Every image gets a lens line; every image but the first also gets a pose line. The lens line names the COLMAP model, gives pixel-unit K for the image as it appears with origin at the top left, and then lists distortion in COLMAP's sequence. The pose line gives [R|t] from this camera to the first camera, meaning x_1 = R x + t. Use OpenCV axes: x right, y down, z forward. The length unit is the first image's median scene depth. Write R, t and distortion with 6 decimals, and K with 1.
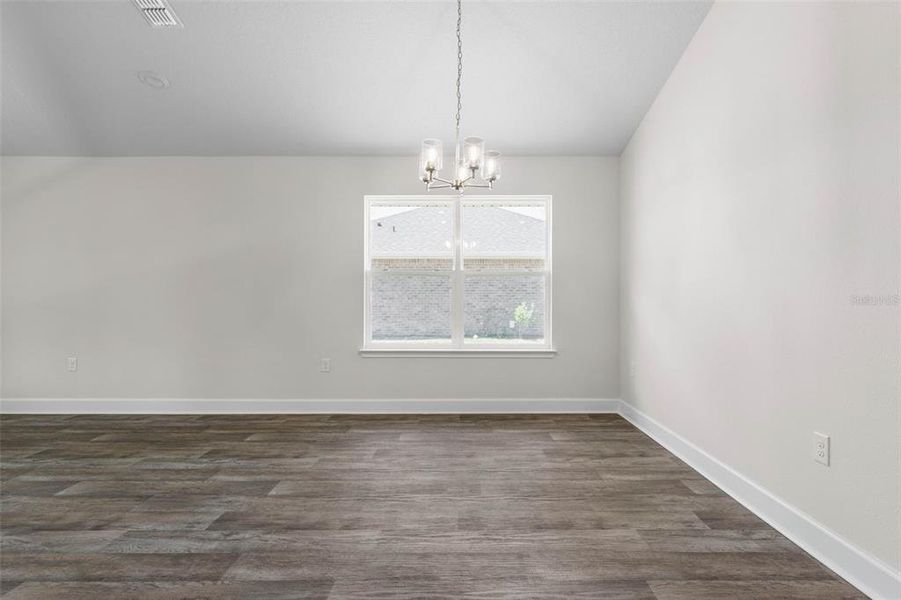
lens RADIAL K [[473.9, 0, 455.3], [0, 473.9, 295.4], [0, 0, 1]] dist [-0.000159, -0.002226]
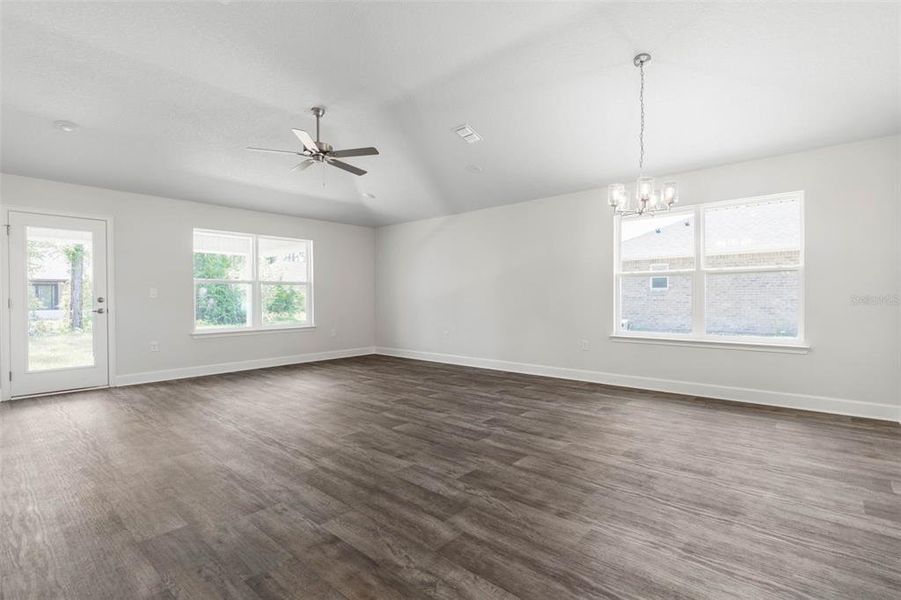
lens RADIAL K [[400.6, 0, 448.2], [0, 400.6, 299.9], [0, 0, 1]] dist [0.007001, -0.000622]
pose [[0.752624, -0.005409, -0.658429, 0.303870], [0.016112, 0.999818, 0.010203, -0.004219], [0.658254, -0.018288, 0.752574, -0.194194]]
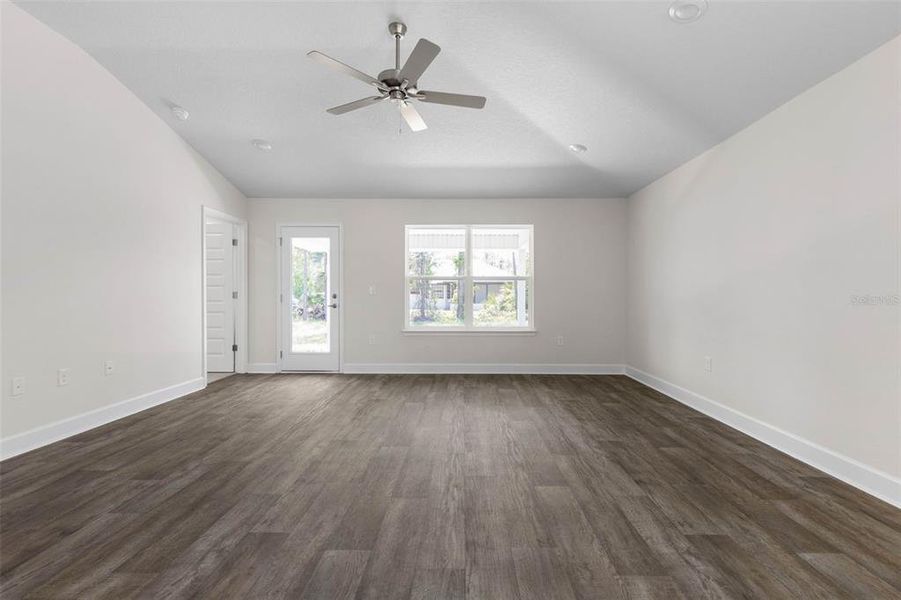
lens RADIAL K [[400.6, 0, 459.9], [0, 400.6, 300.0], [0, 0, 1]] dist [0.007001, -0.000622]
pose [[0.038556, 0.004554, -0.999246, -0.013316], [0.007405, 0.999961, 0.004843, 0.005187], [0.999229, -0.007587, 0.038521, 0.835914]]
